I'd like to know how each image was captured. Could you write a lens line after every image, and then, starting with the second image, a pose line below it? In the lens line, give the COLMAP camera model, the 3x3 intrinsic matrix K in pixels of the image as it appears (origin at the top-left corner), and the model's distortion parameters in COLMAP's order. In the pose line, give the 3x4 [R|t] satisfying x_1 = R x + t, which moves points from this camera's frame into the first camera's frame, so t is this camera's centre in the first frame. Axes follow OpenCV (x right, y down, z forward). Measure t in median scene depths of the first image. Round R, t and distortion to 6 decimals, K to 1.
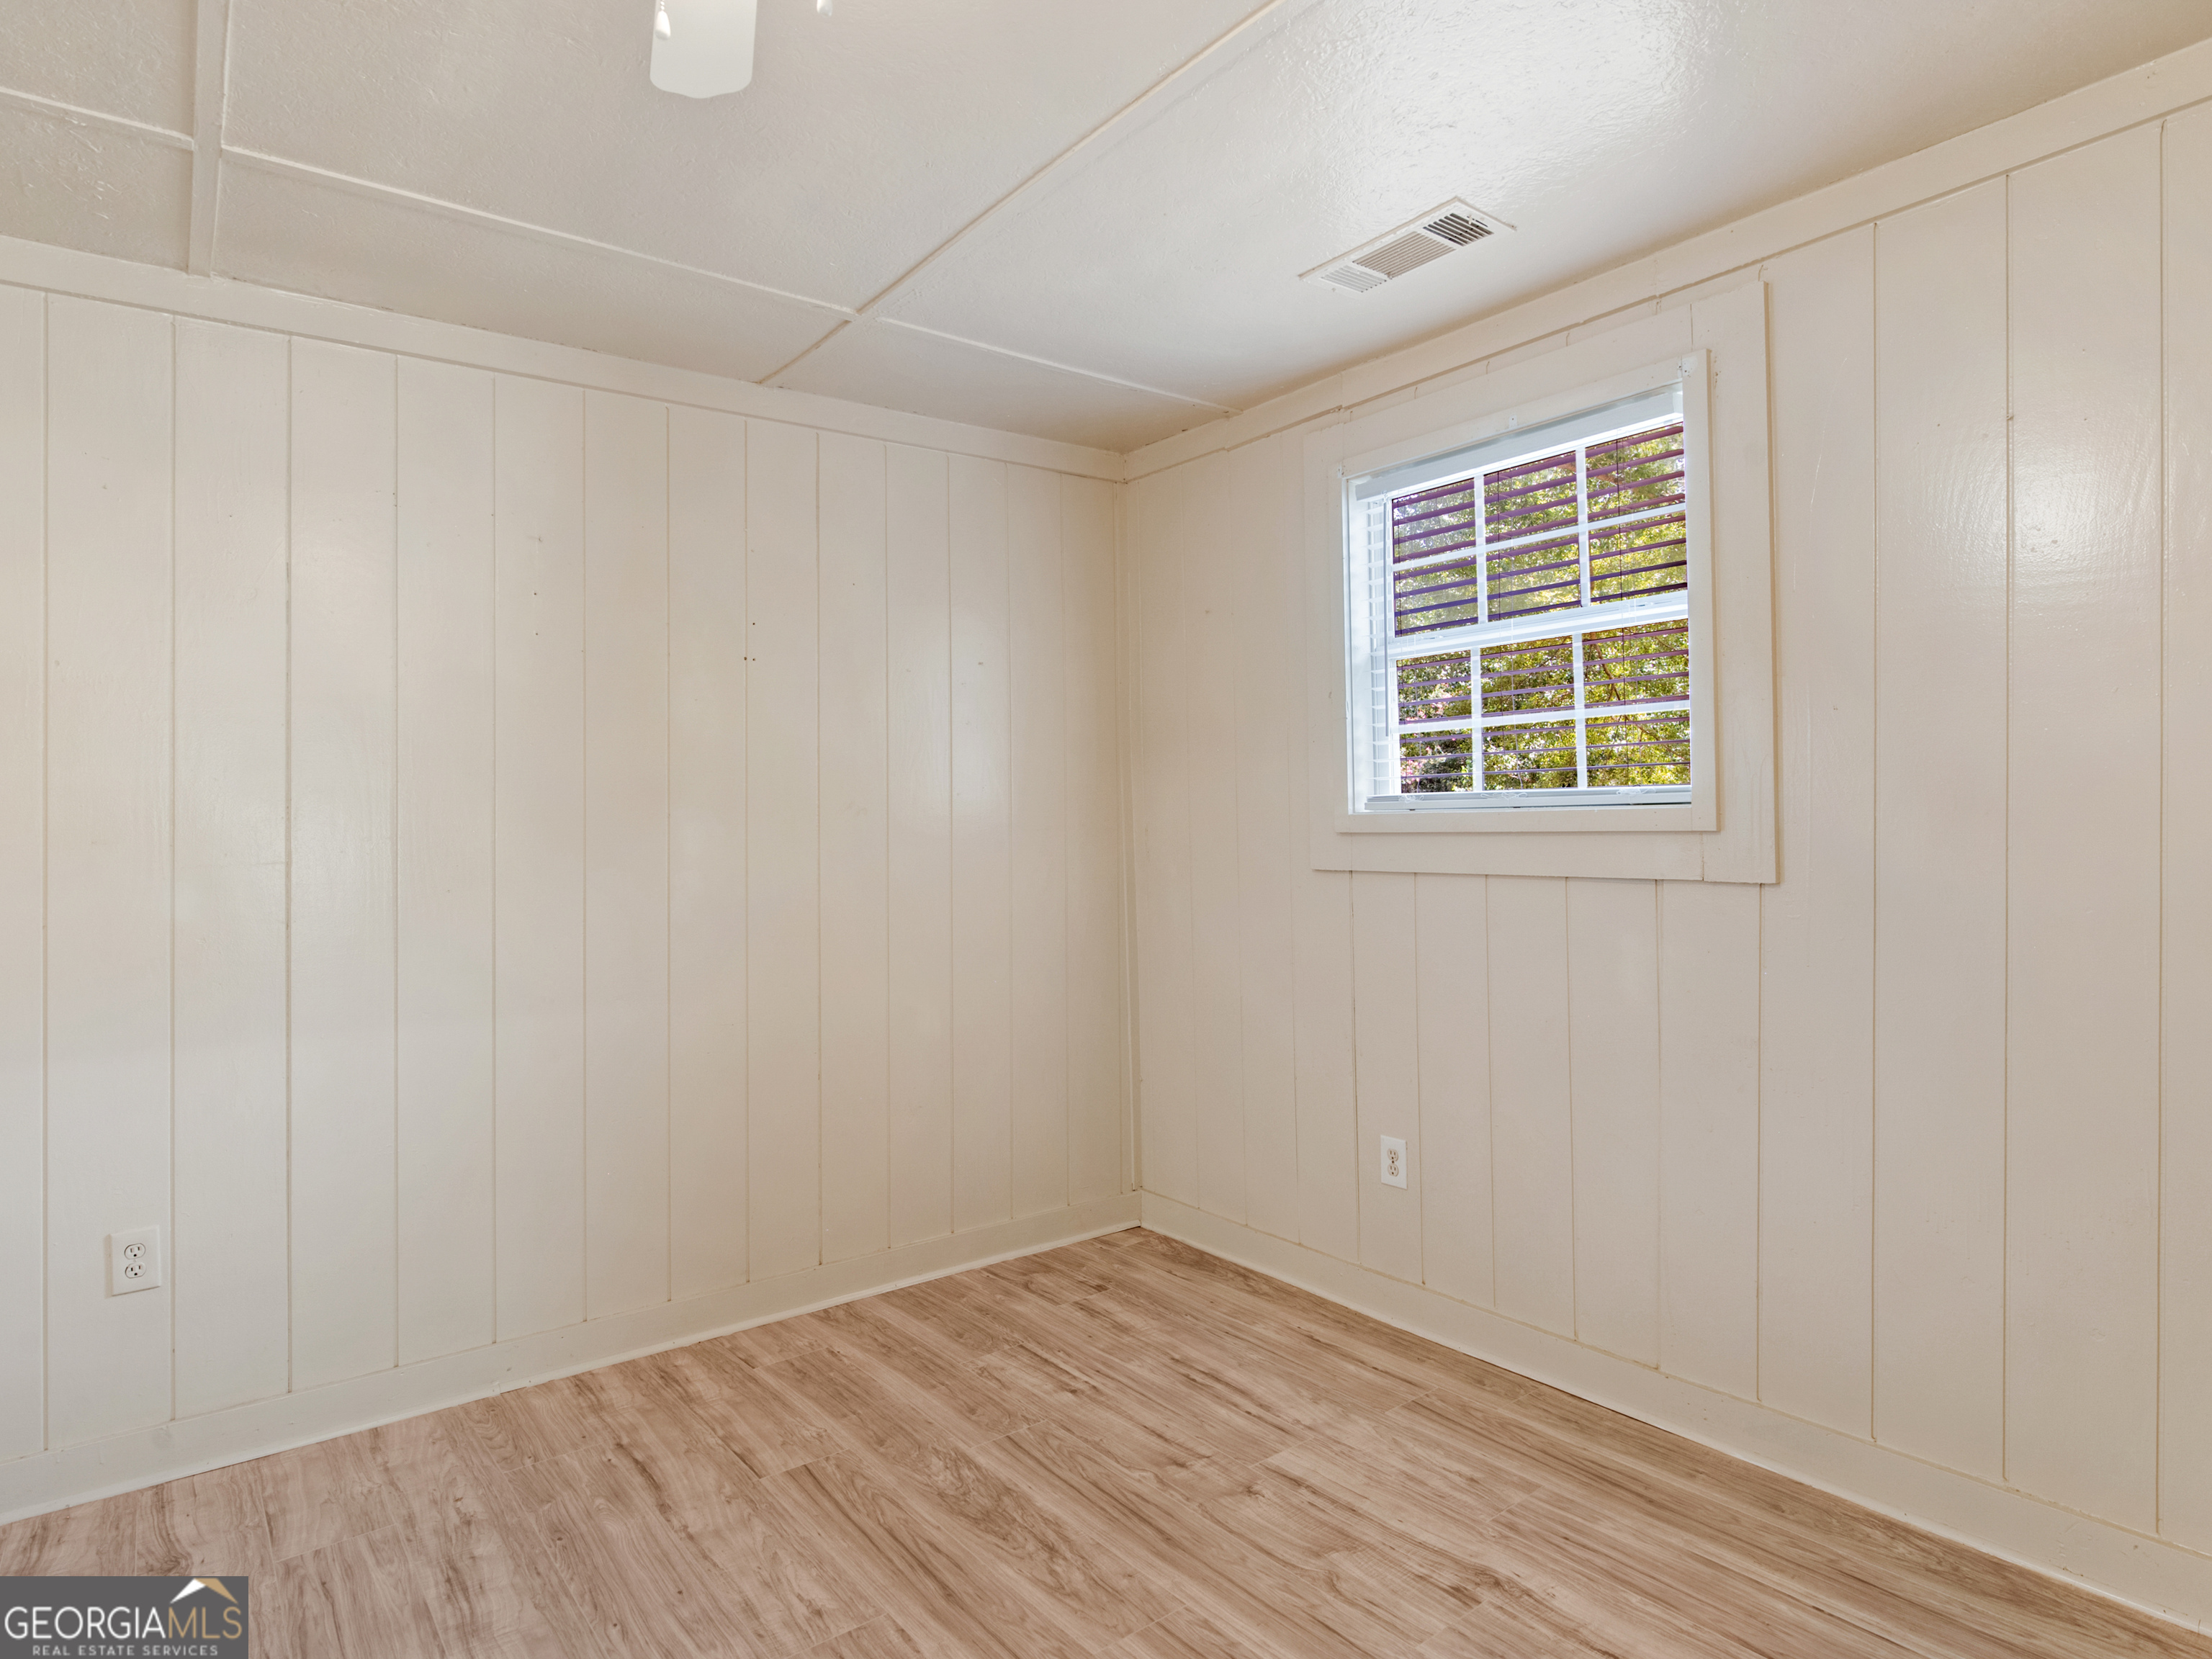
lens RADIAL K [[1208.2, 0, 1039.9], [0, 1208.2, 839.4], [0, 0, 1]] dist [-0.017010, 0.001660]
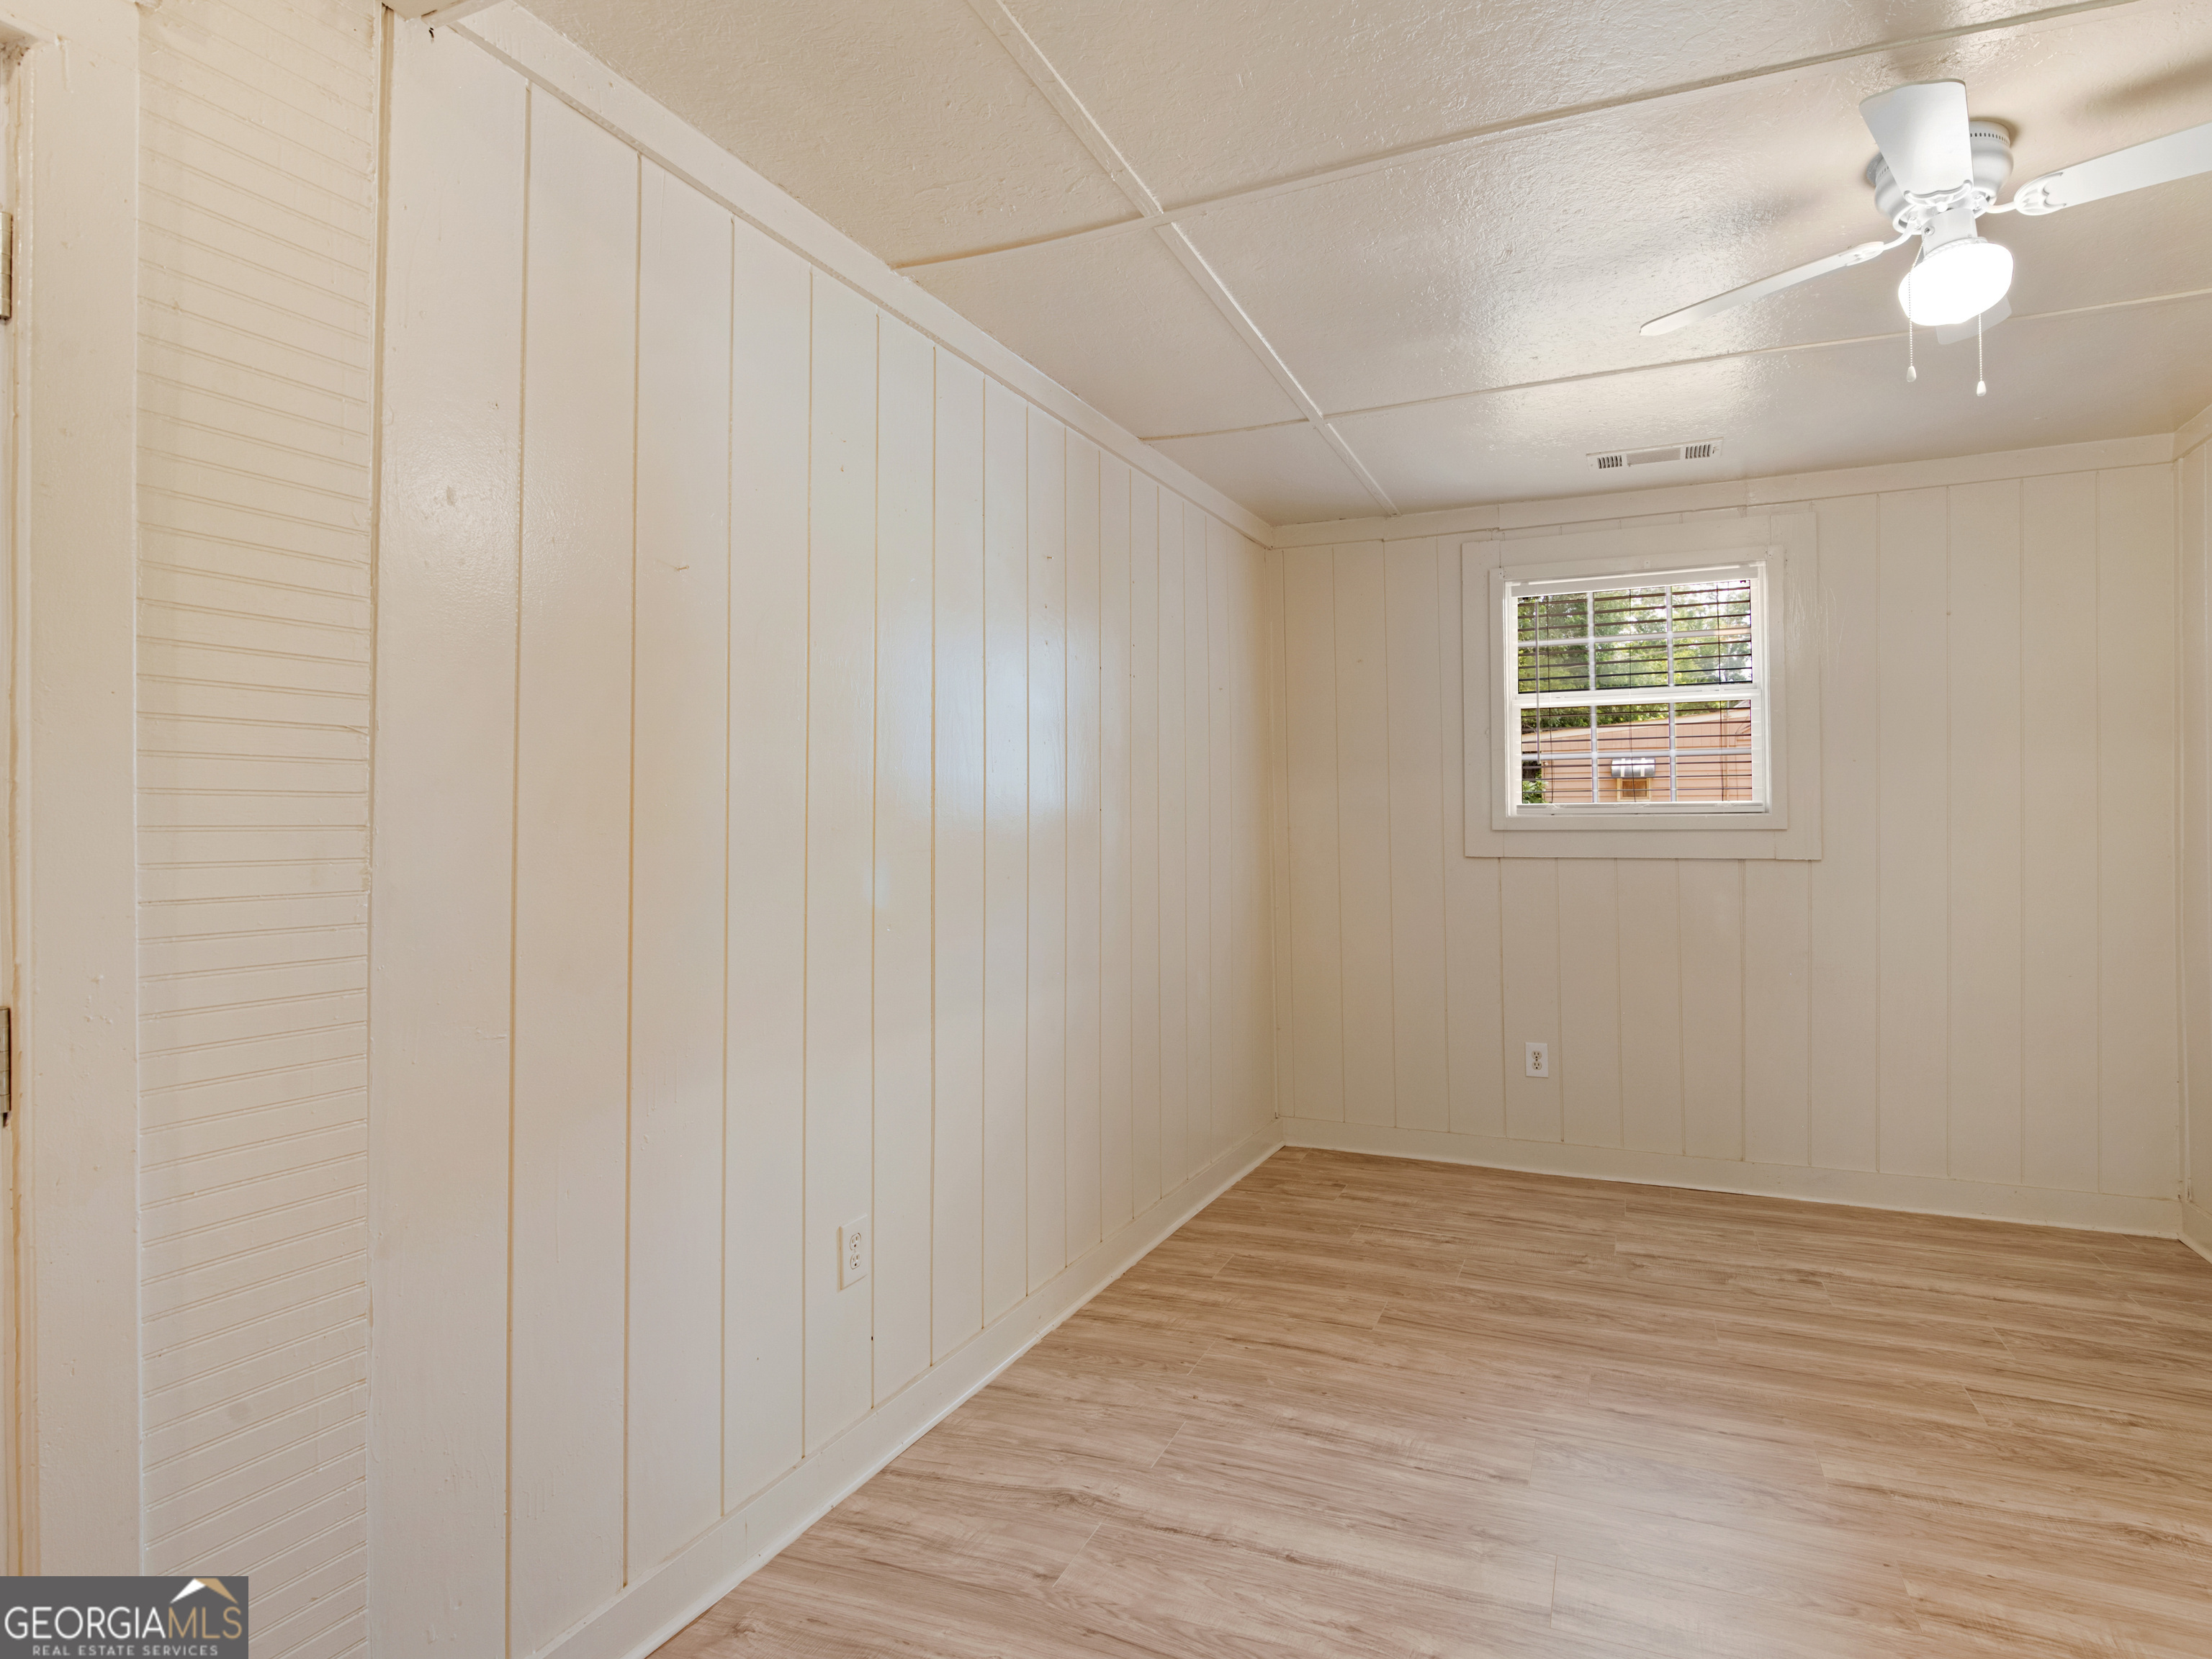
lens RADIAL K [[1151.5, 0, 1175.2], [0, 1151.5, 823.8], [0, 0, 1]] dist [-0.028983, 0.018326]
pose [[0.865665, 0.011230, 0.500498, -0.942745], [-0.003932, 0.999870, -0.015635, 0.011398], [-0.500609, 0.011567, 0.865596, 0.038354]]
